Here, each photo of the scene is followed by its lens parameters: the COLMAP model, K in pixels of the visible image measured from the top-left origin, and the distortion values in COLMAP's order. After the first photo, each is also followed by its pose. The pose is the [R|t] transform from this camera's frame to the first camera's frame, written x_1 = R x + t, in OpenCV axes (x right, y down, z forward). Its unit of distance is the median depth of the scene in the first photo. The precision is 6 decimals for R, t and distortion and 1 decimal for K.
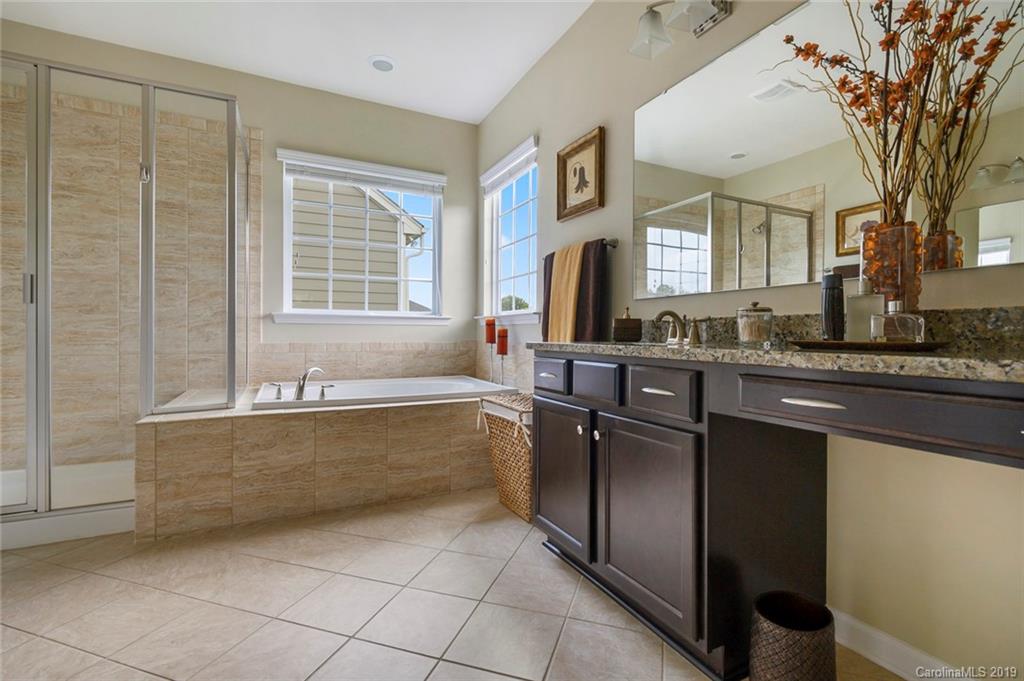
lens RADIAL K [[462.2, 0, 514.4], [0, 462.2, 337.5], [0, 0, 1]] dist [0.011748, -0.005027]
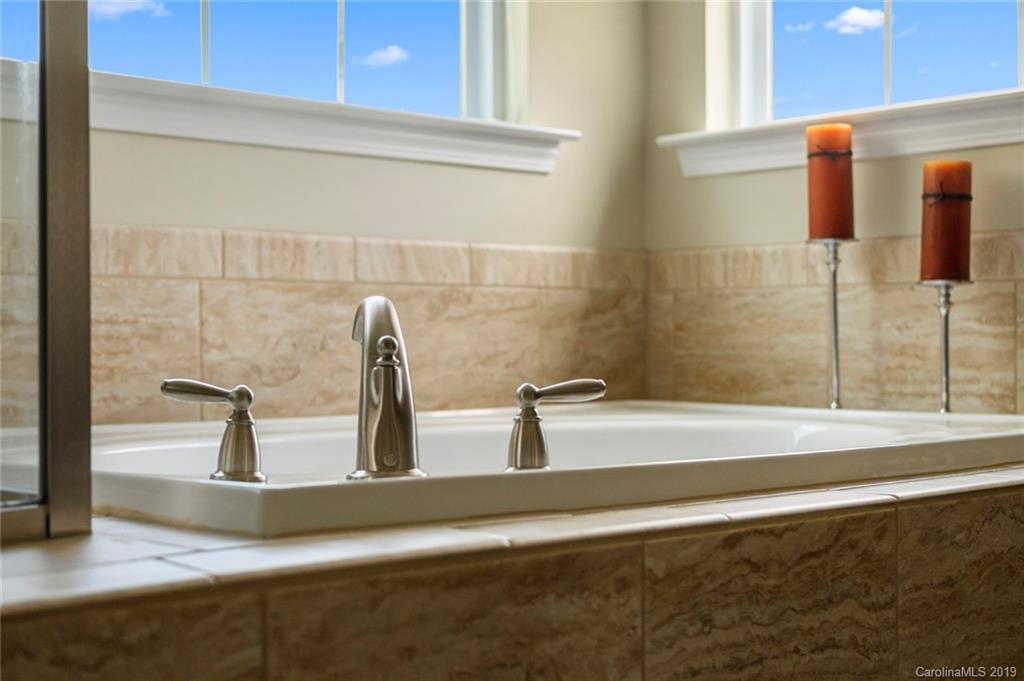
lens RADIAL K [[1568.9, 0, 508.9], [0, 1568.9, 340.0], [0, 0, 1]] dist [0.001872, 0.000000]
pose [[0.959079, -0.008885, 0.282998, -0.582291], [0.012130, 0.999879, -0.009716, 0.092643], [-0.282878, 0.012751, 0.959071, 0.467244]]
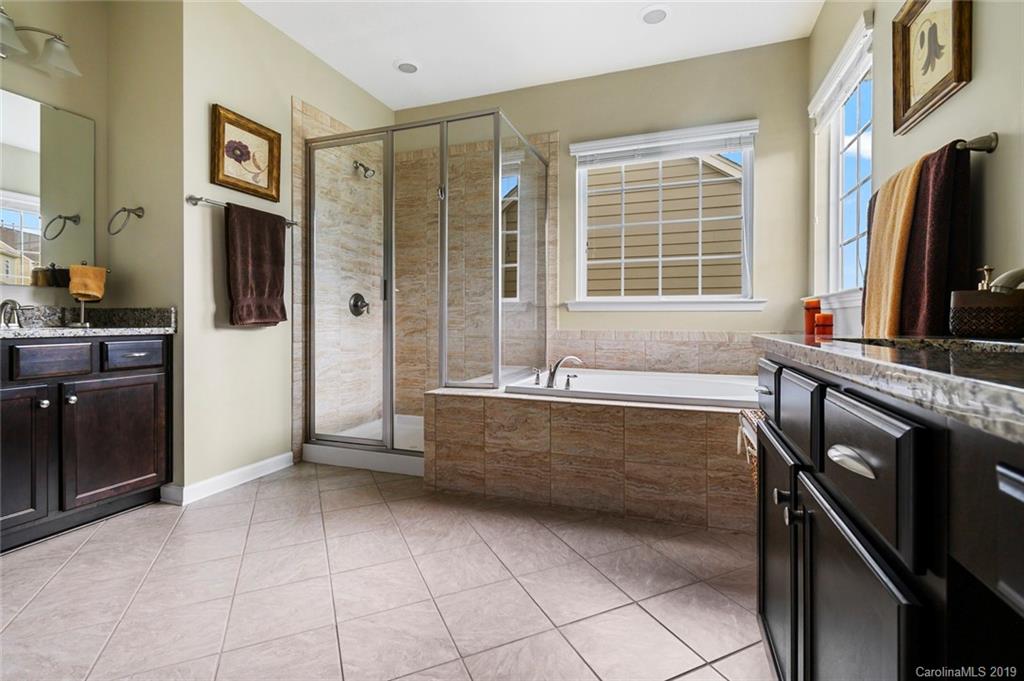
lens RADIAL K [[462.2, 0, 514.7], [0, 462.2, 321.0], [0, 0, 1]] dist [0.011748, -0.005027]
pose [[0.689368, -0.001426, -0.724410, 0.210733], [-0.004846, 0.999967, -0.006581, -0.002197], [0.724395, 0.008047, 0.689338, 0.253058]]
